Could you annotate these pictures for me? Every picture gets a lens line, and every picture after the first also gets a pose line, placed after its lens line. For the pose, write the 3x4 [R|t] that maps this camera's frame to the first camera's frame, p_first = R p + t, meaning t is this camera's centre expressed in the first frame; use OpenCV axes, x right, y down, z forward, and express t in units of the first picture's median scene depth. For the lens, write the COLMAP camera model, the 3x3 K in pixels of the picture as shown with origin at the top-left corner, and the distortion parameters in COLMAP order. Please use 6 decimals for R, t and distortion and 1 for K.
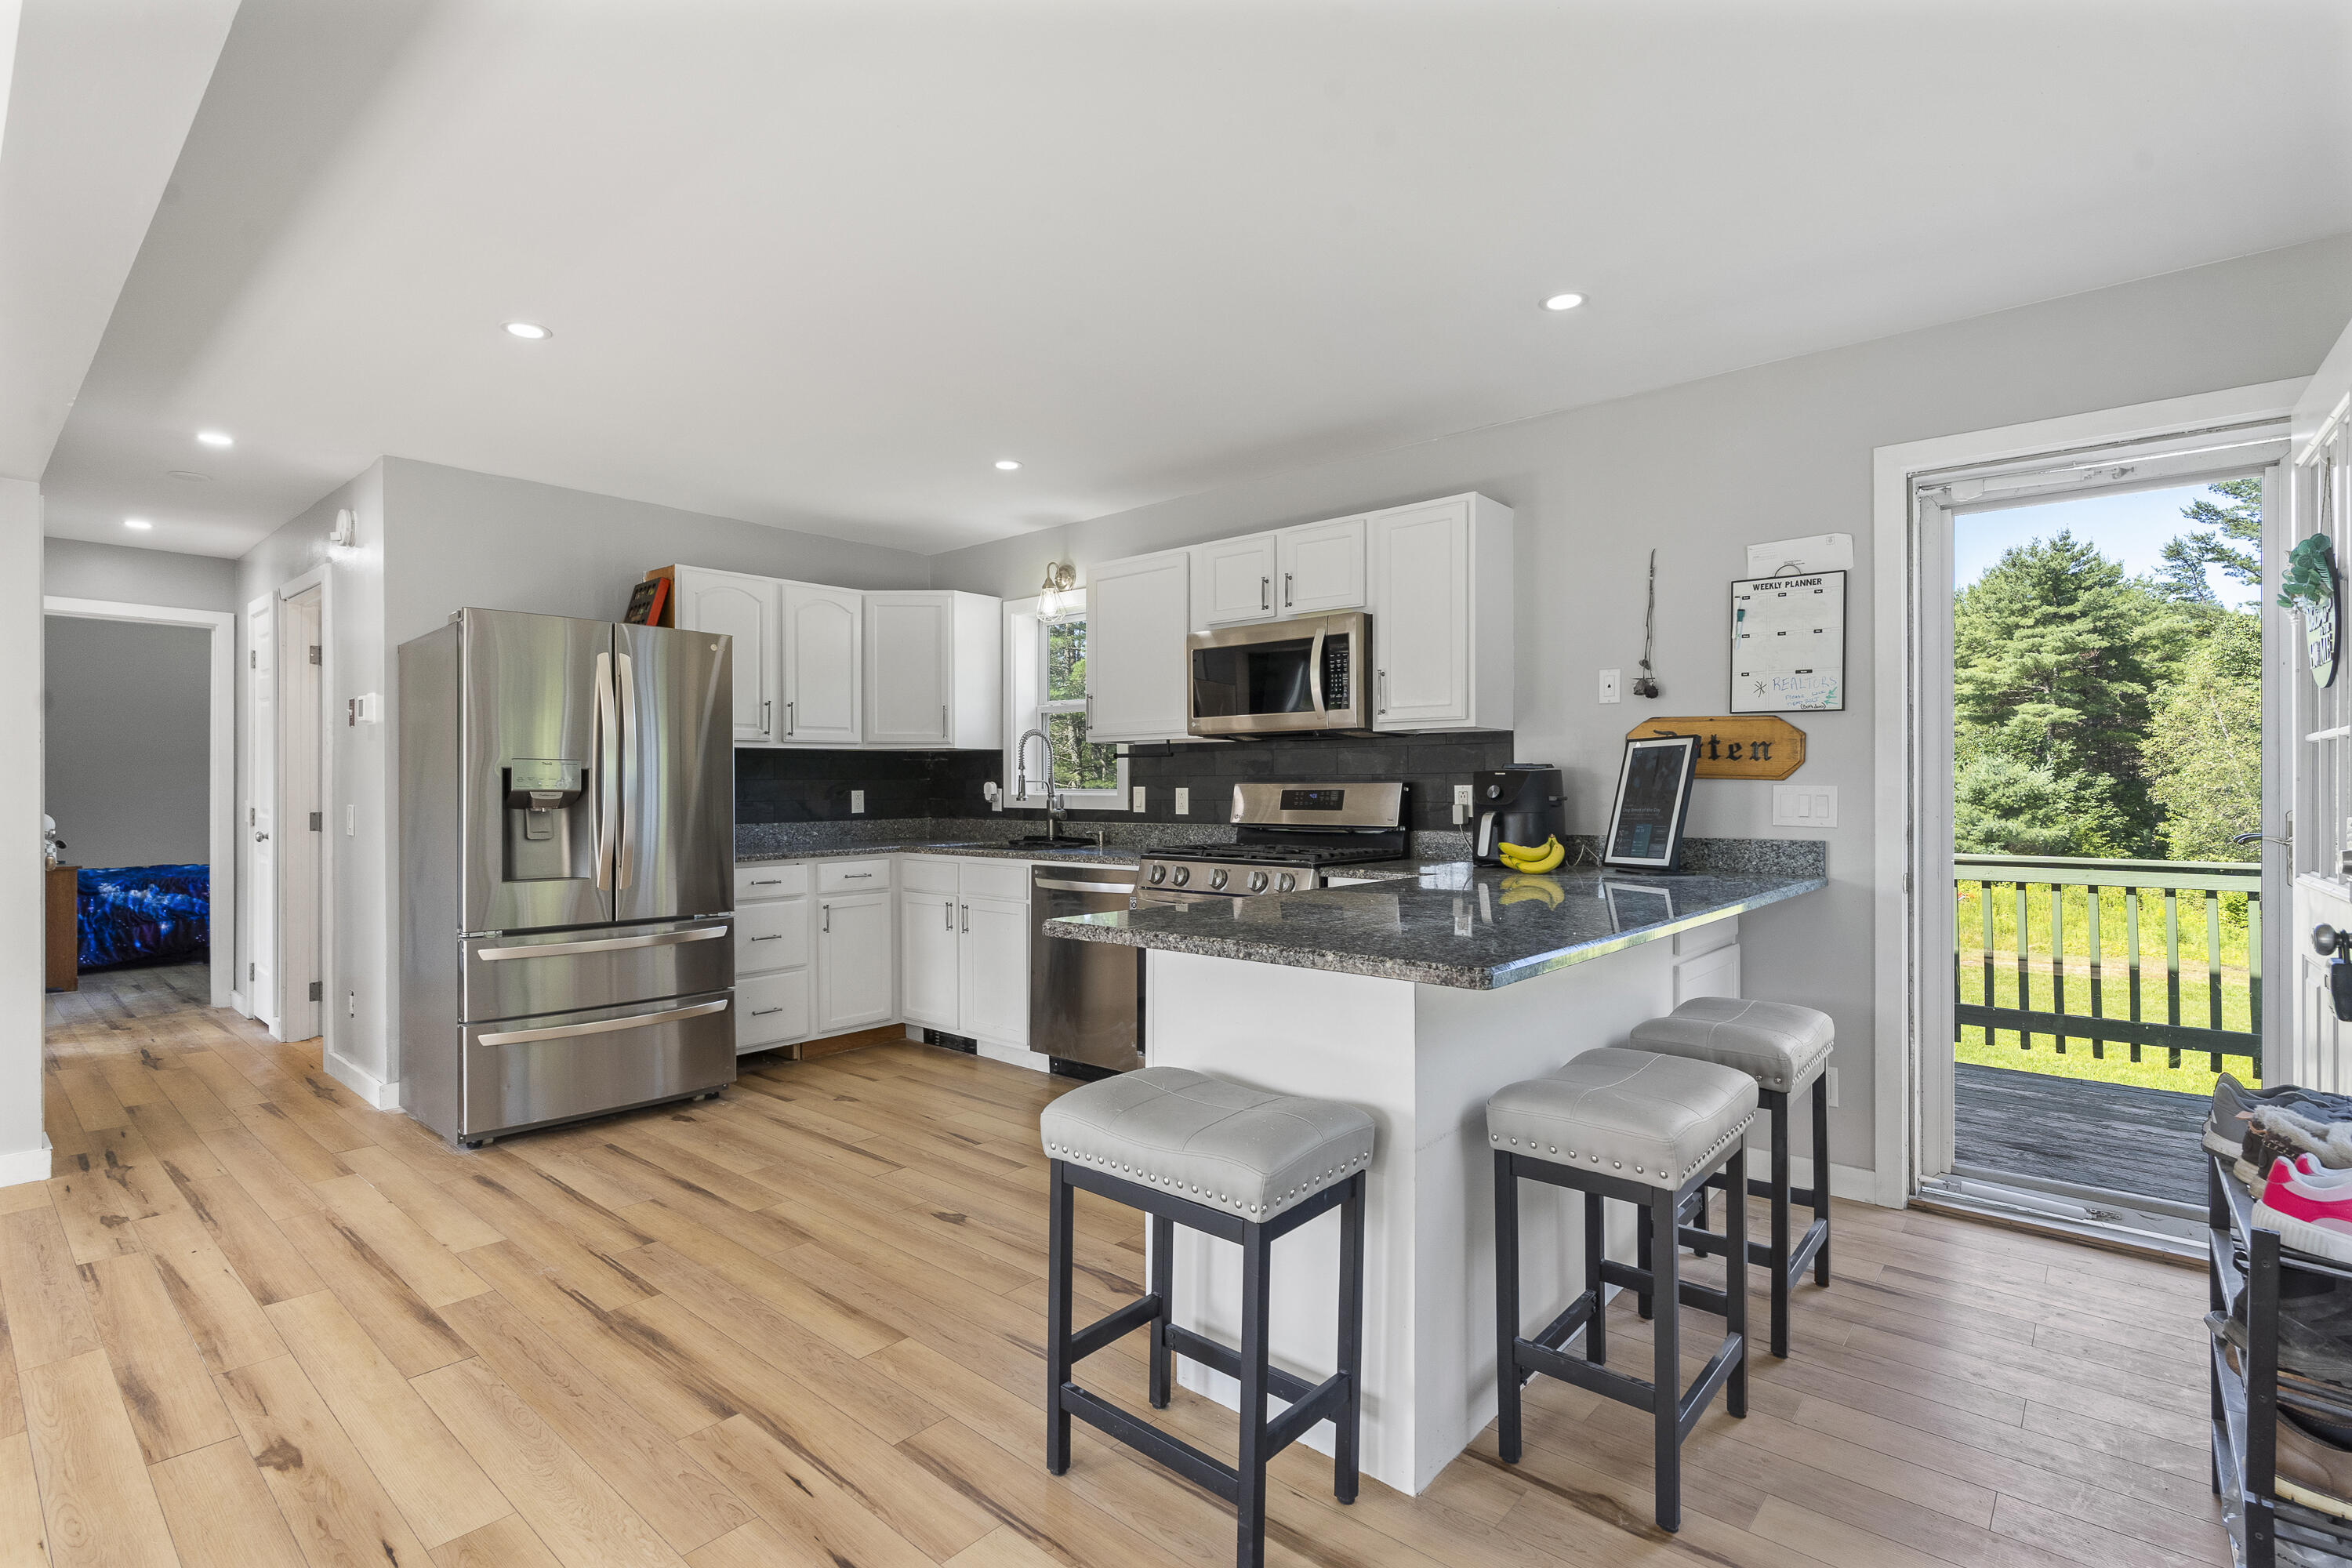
lens RADIAL K [[1106.0, 0, 1175.3], [0, 1106.0, 780.7], [0, 0, 1]] dist [-0.007064, 0.002282]
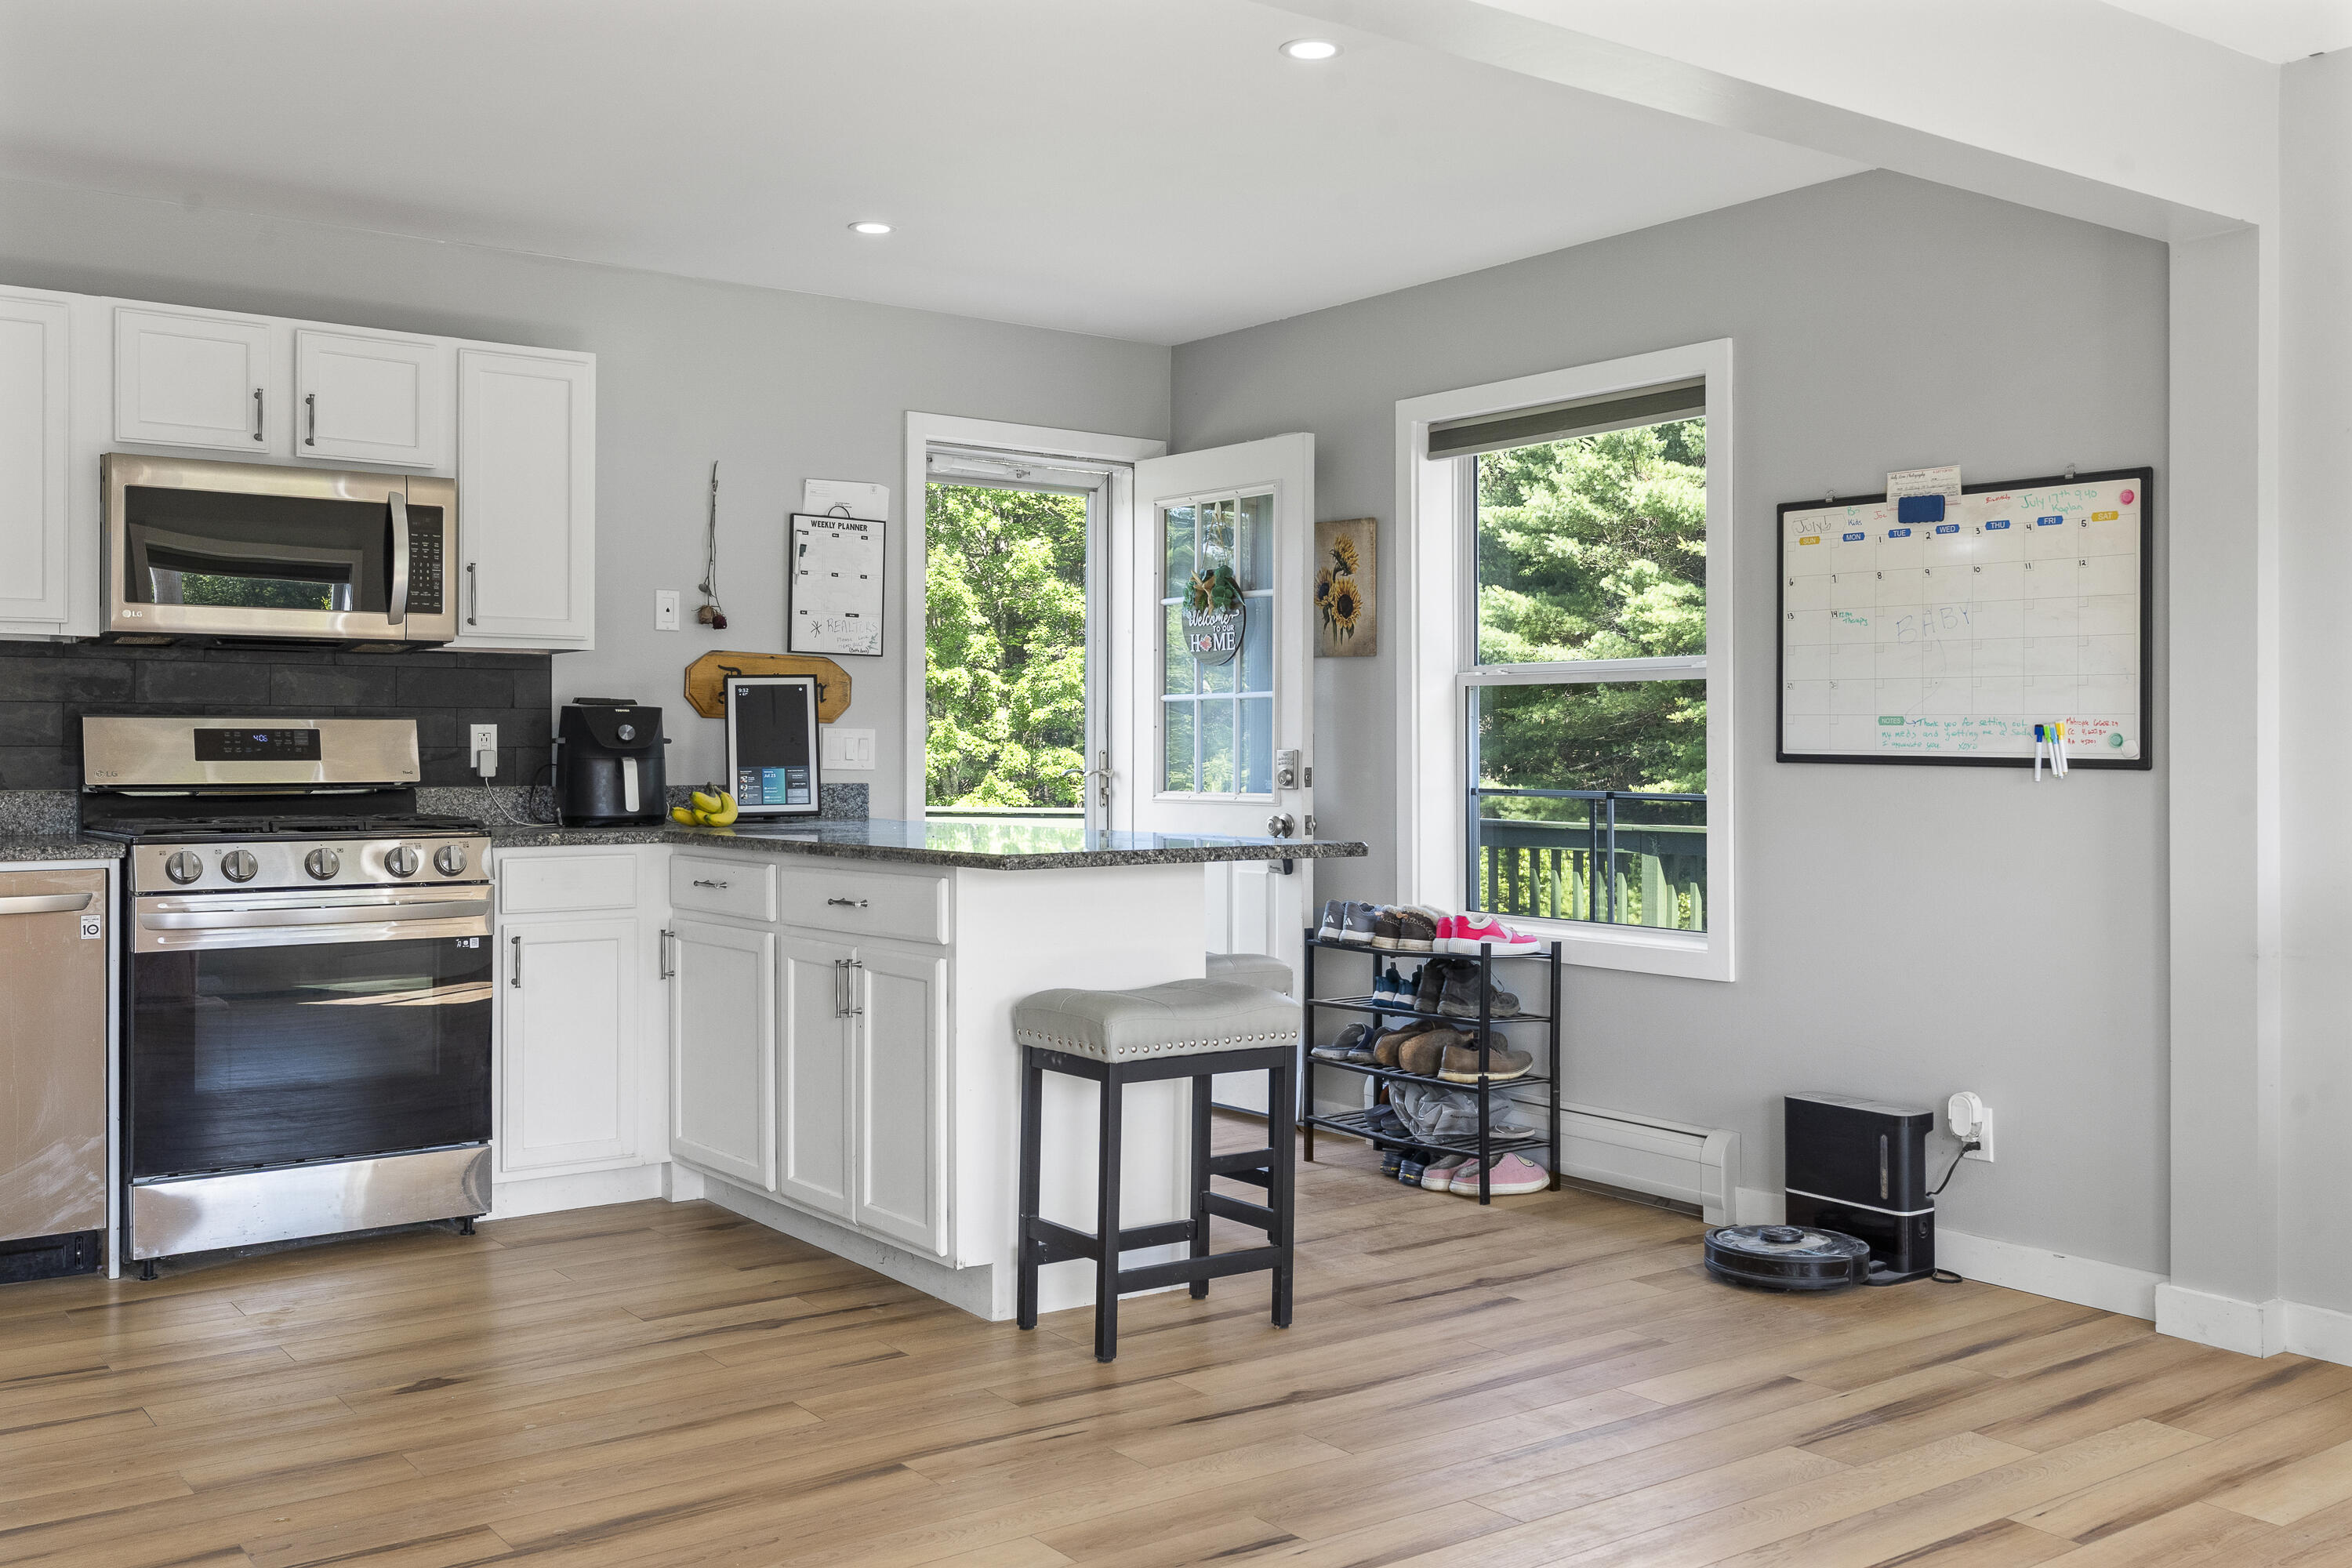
lens RADIAL K [[2092.9, 0, 1172.0], [0, 2092.9, 736.6], [0, 0, 1]] dist [0.005913, 0.003879]
pose [[0.221389, 0.007400, 0.975158, -0.946317], [-0.007813, 0.999953, -0.005815, 0.015830], [-0.975154, -0.006332, 0.221436, 0.225709]]
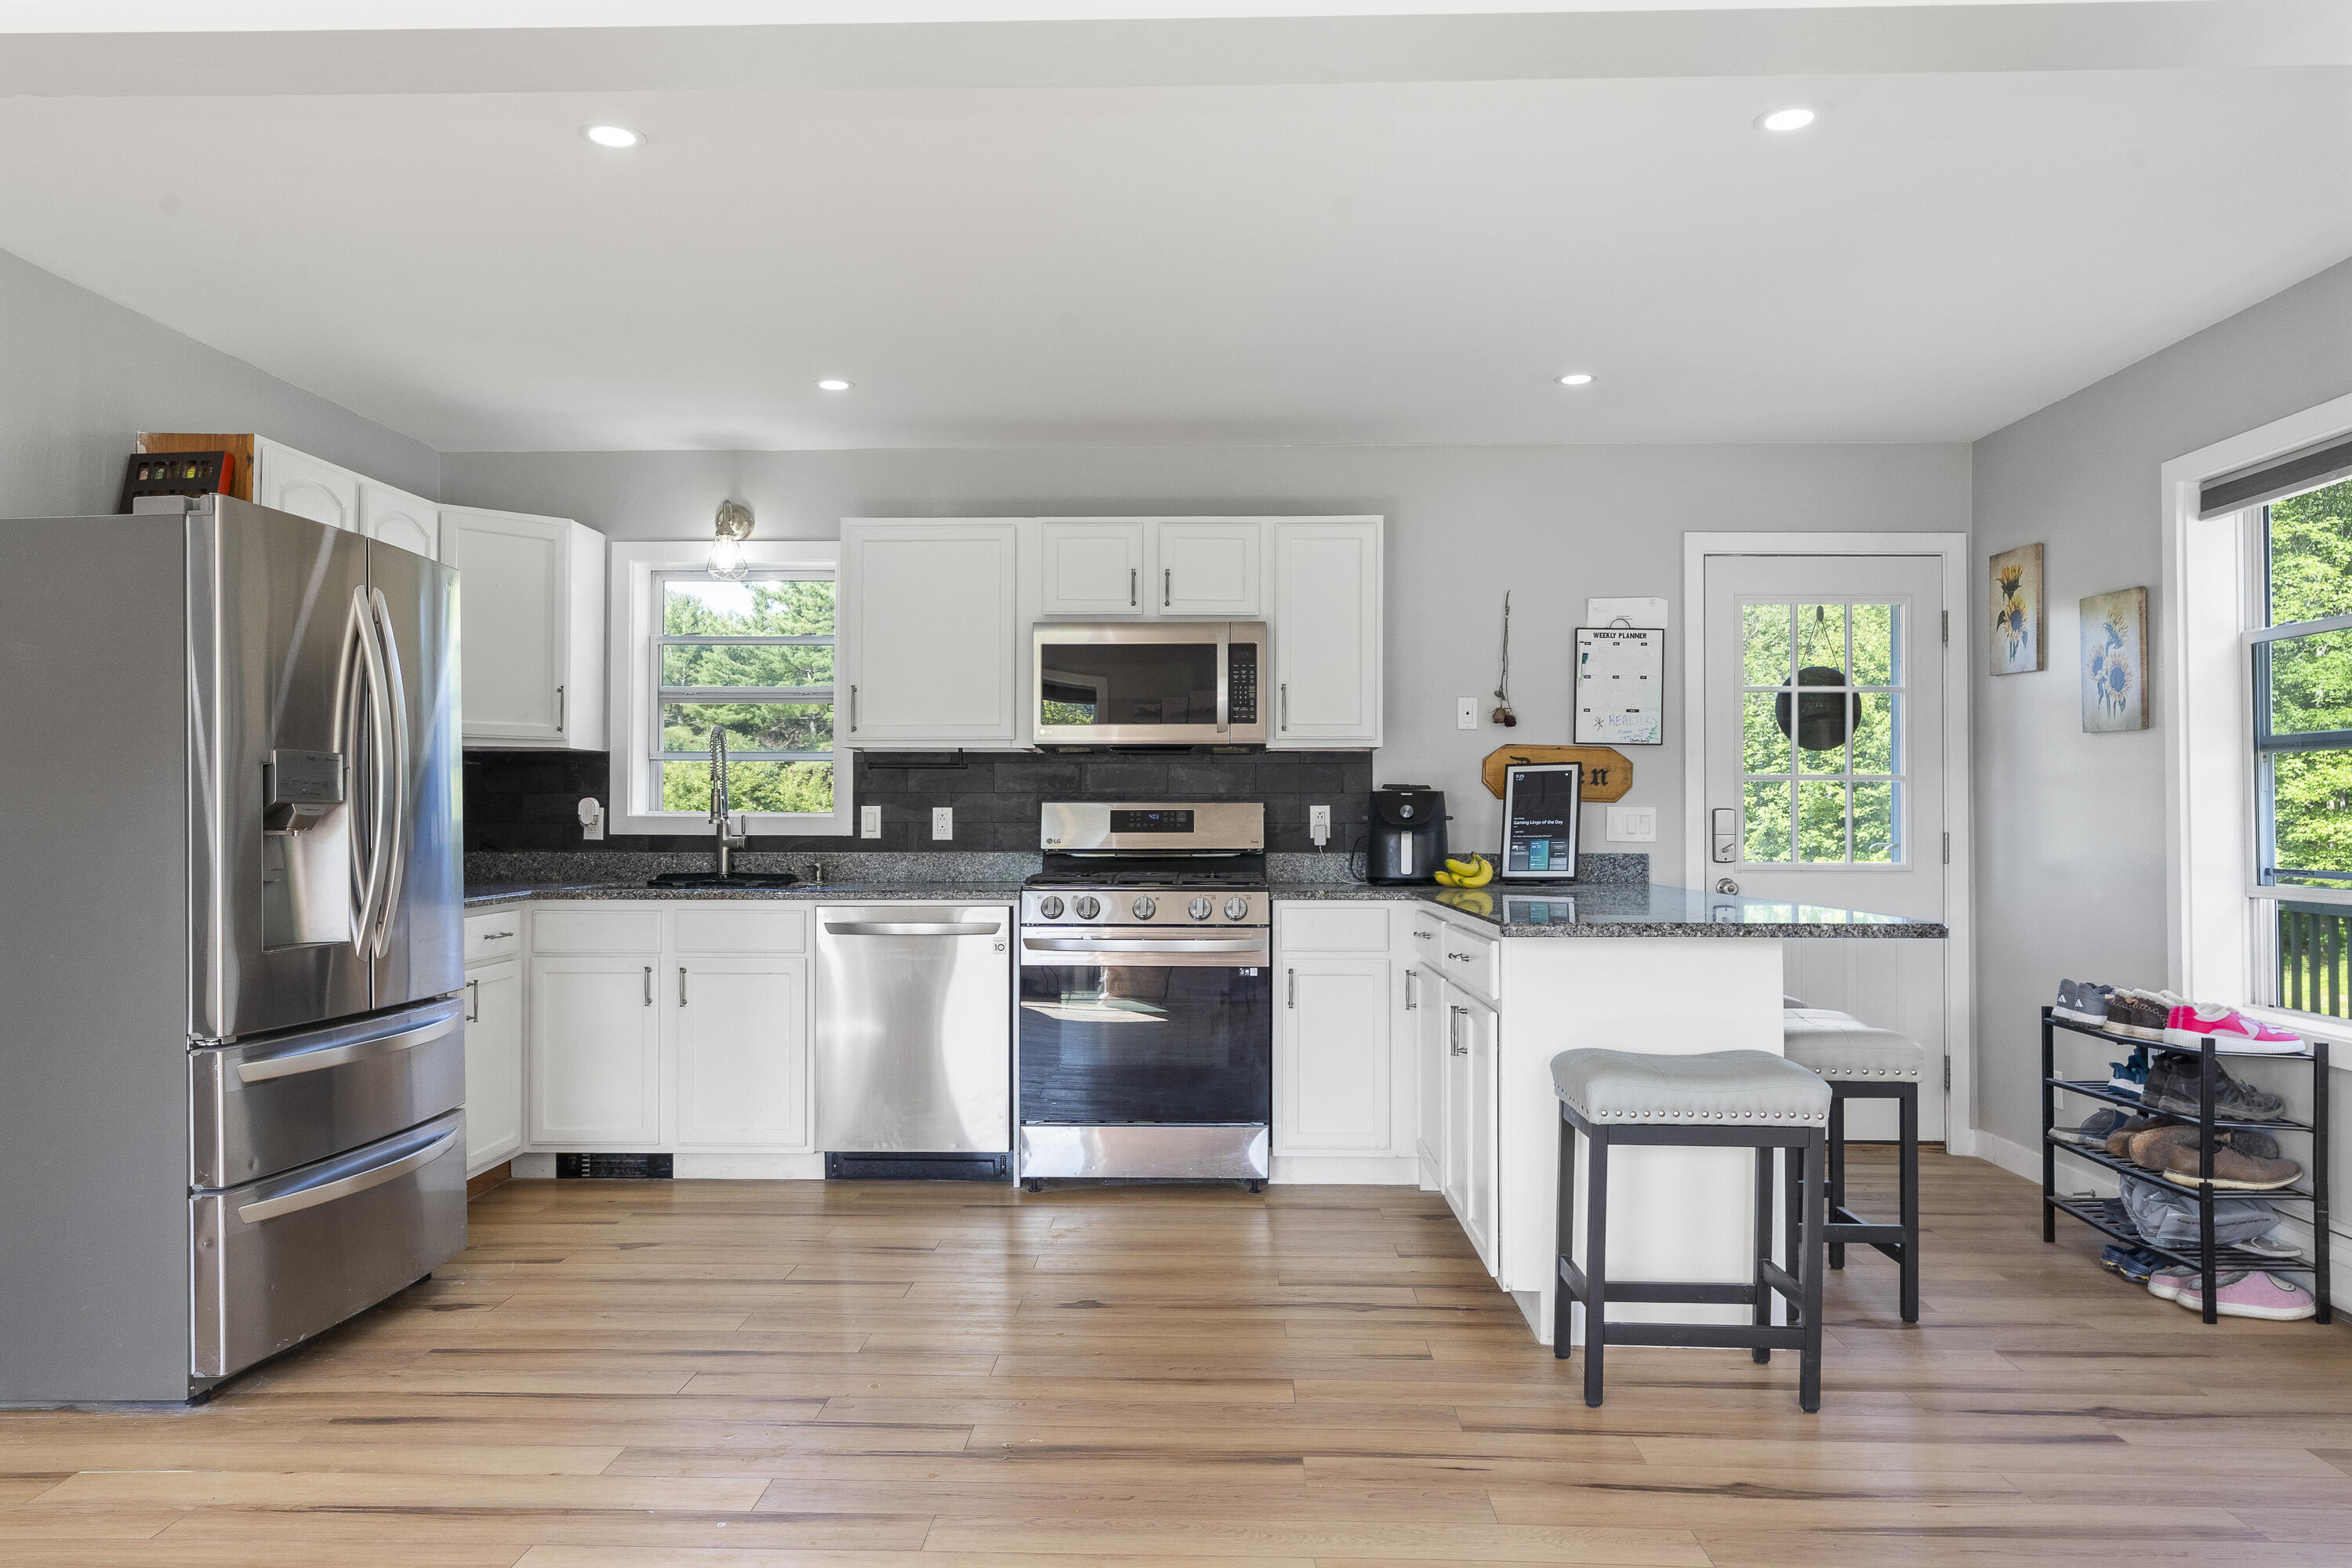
lens RADIAL K [[1547.9, 0, 1179.2], [0, 1547.9, 792.3], [0, 0, 1]] dist [0.005863, -0.006124]
pose [[0.774386, 0.013600, 0.632568, -0.660873], [-0.006563, 0.999888, -0.013463, 0.010856], [-0.632680, 0.006274, 0.774388, 0.017120]]
